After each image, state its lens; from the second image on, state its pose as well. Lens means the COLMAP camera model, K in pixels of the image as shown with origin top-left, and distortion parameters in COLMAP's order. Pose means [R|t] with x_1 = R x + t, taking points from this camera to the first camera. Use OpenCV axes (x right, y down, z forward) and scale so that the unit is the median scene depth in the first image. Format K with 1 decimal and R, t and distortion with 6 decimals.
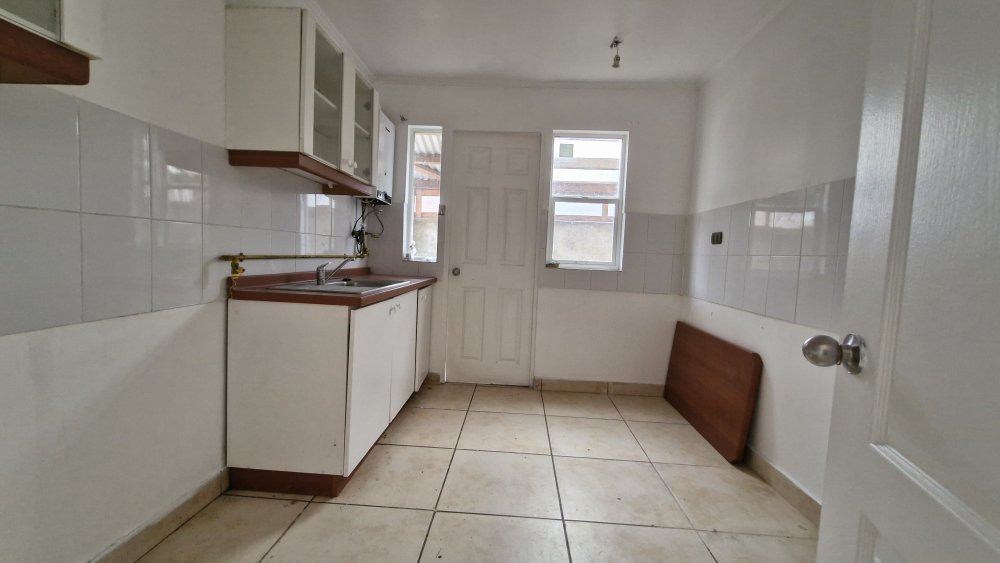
lens RADIAL K [[390.4, 0, 500.7], [0, 390.4, 282.0], [0, 0, 1]] dist [0.001351, -0.001363]
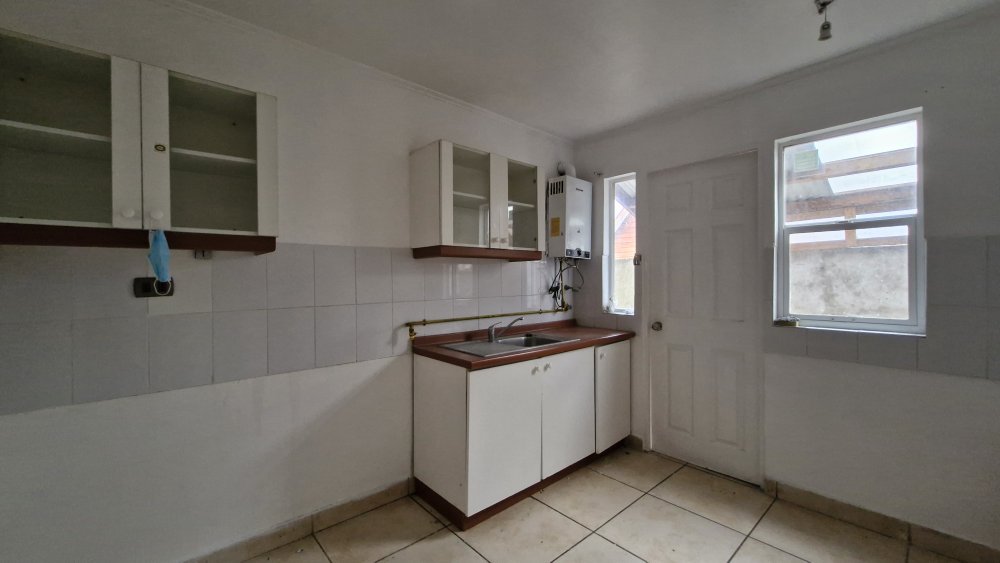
lens RADIAL K [[390.4, 0, 500.8], [0, 390.4, 281.3], [0, 0, 1]] dist [0.001351, -0.001363]
pose [[0.699192, -0.044561, -0.713544, 0.304683], [-0.012177, 0.997169, -0.074205, -0.064243], [0.714830, 0.060572, 0.696670, 0.130197]]
